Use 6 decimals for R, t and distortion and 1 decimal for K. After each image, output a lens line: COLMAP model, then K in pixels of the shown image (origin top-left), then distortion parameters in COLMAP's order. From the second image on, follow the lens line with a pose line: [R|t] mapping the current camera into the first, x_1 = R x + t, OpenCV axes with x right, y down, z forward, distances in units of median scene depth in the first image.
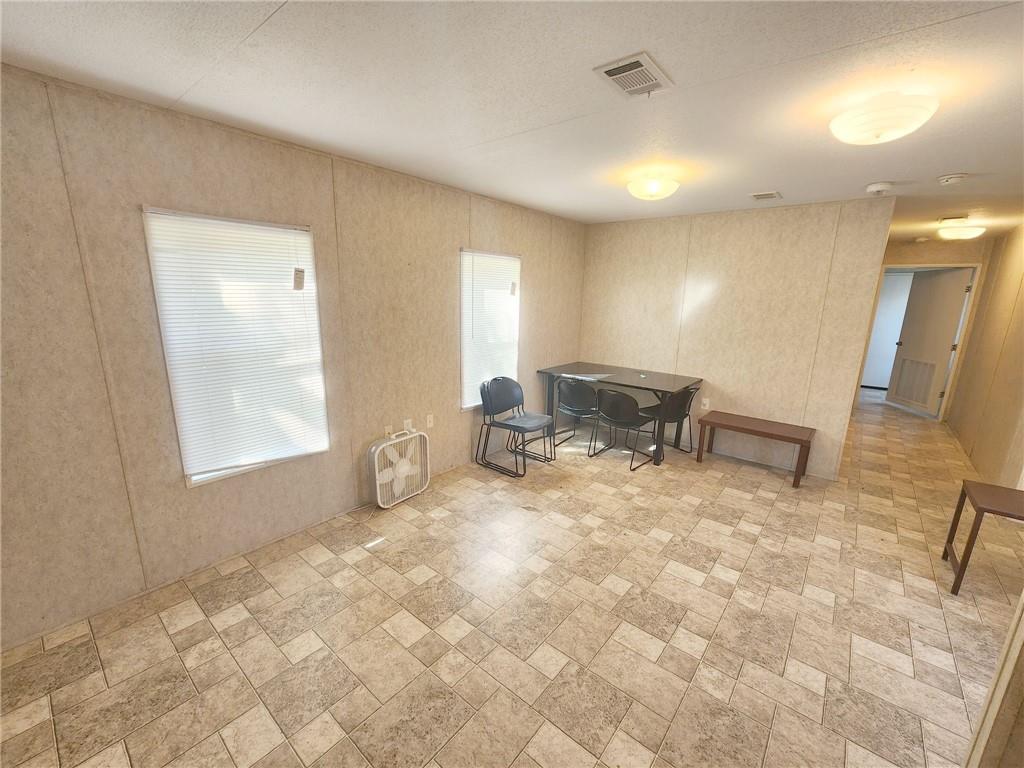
lens RADIAL K [[416.4, 0, 507.9], [0, 416.4, 390.4], [0, 0, 1]] dist [-0.001433, 0.000163]
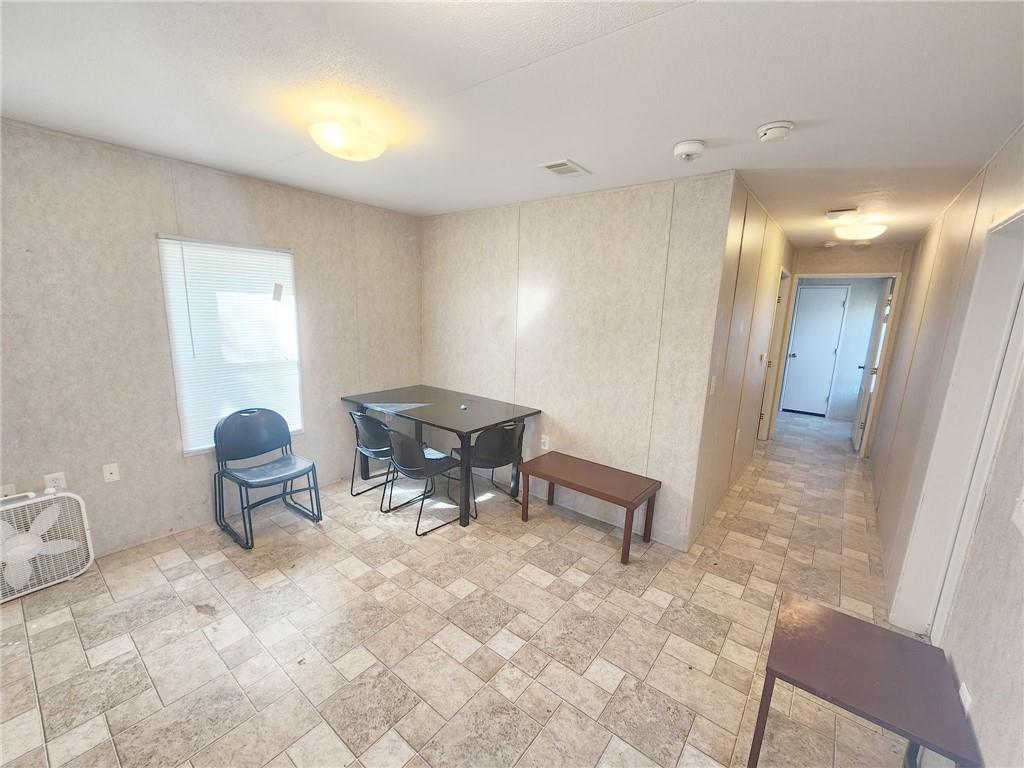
lens RADIAL K [[416.4, 0, 507.9], [0, 416.4, 390.4], [0, 0, 1]] dist [-0.001433, 0.000163]
pose [[0.999705, 0.007672, 0.023034, 0.467281], [-0.006952, 0.999490, -0.031178, -0.048976], [-0.023261, 0.031009, 0.999248, 0.259582]]
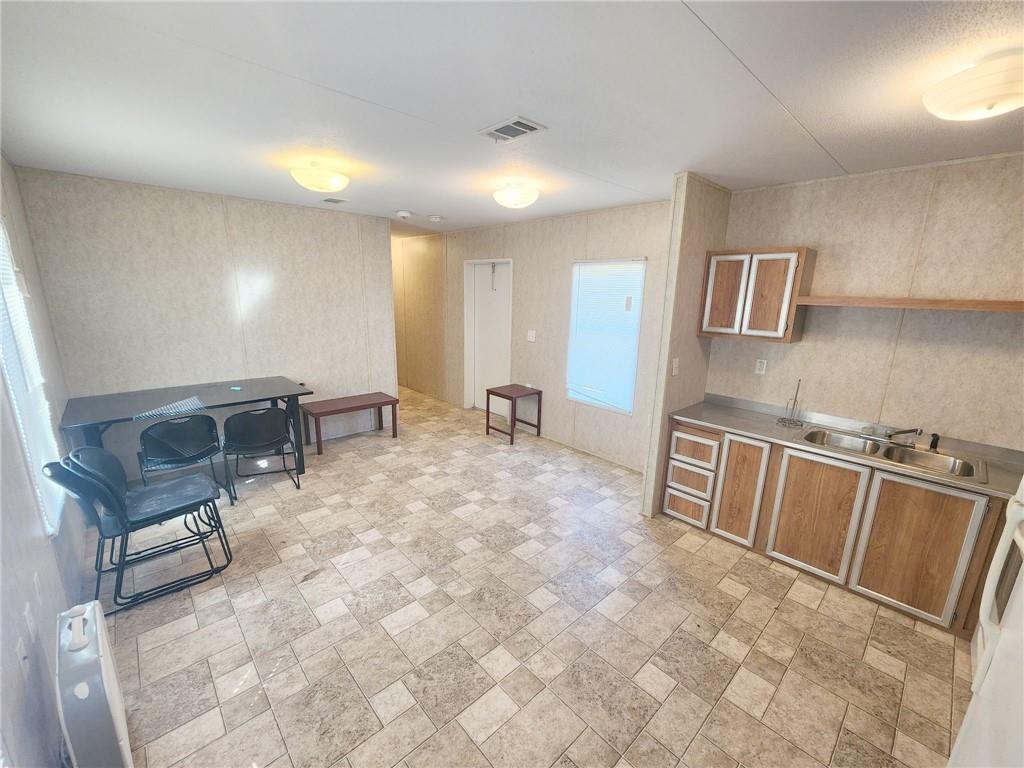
lens RADIAL K [[426.6, 0, 514.6], [0, 426.6, 386.6], [0, 0, 1]] dist [-0.007007, -0.000342]
pose [[0.124276, -0.232700, 0.964576, -0.497970], [0.215421, 0.955253, 0.202696, -0.106135], [-0.968581, 0.182599, 0.168843, 0.392116]]
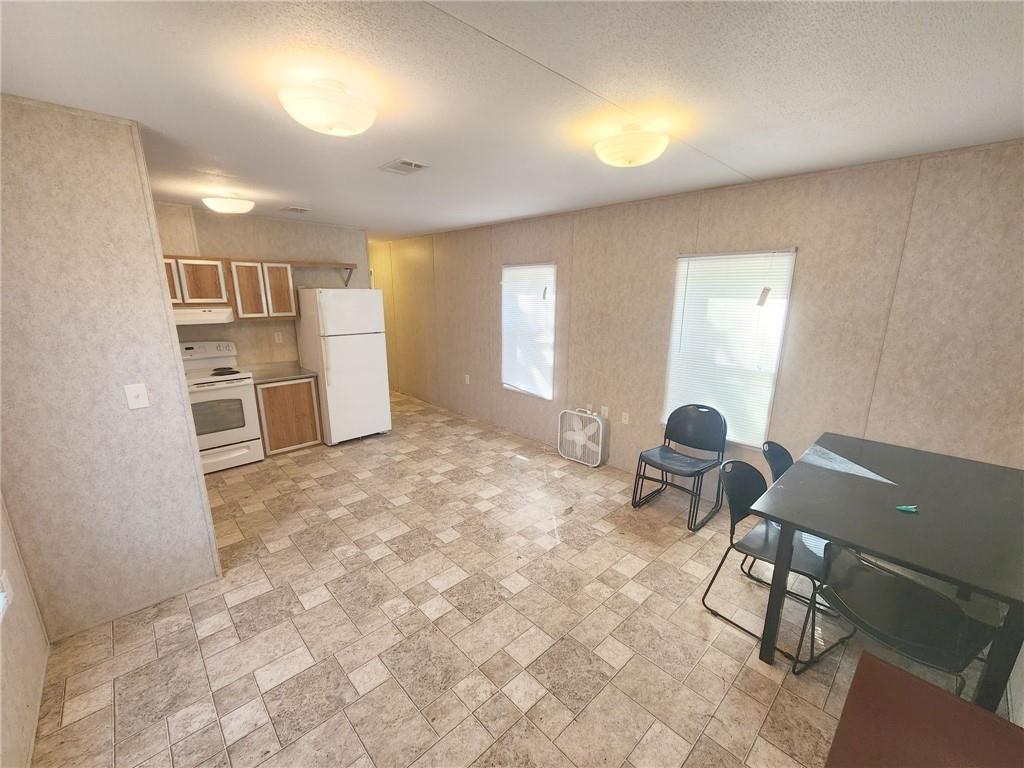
lens RADIAL K [[426.6, 0, 514.6], [0, 426.6, 386.6], [0, 0, 1]] dist [-0.007007, -0.000342]
pose [[-0.113861, 0.183501, -0.976403, 0.896479], [-0.245203, 0.947201, 0.206606, -0.160364], [0.962762, 0.262942, -0.062854, 0.753278]]
